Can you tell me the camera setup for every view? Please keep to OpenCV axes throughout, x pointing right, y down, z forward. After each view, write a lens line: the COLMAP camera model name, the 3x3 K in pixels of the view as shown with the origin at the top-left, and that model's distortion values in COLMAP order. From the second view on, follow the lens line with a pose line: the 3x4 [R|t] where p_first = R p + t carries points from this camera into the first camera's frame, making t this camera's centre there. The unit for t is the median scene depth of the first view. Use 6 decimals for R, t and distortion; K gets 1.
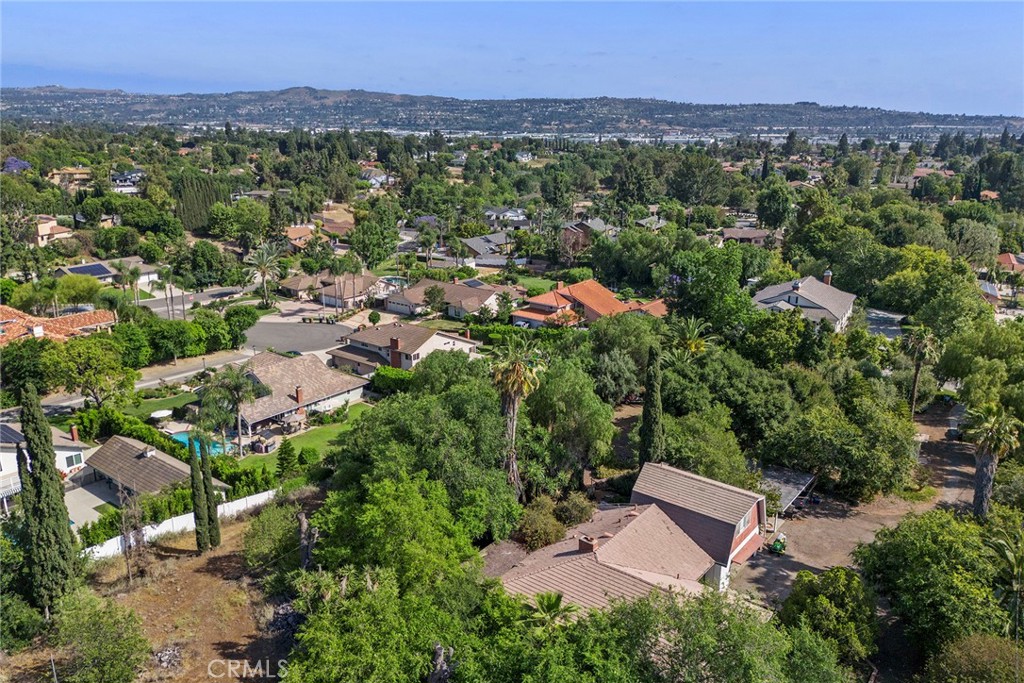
lens RADIAL K [[770.1, 0, 505.2], [0, 770.1, 336.9], [0, 0, 1]] dist [0.082561, -0.086562]
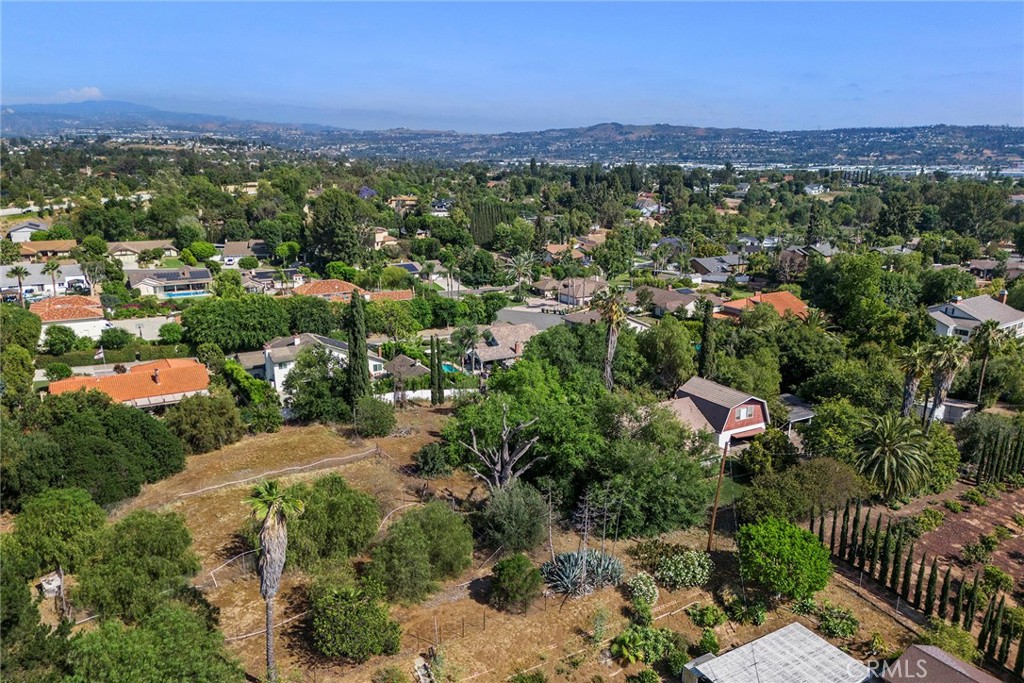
lens RADIAL K [[770.1, 0, 490.6], [0, 770.1, 383.4], [0, 0, 1]] dist [0.082561, -0.086562]
pose [[0.922924, 0.104562, -0.370510, 0.137316], [-0.099387, 0.994498, 0.033089, 0.060228], [0.371932, 0.006285, 0.928239, -0.208084]]
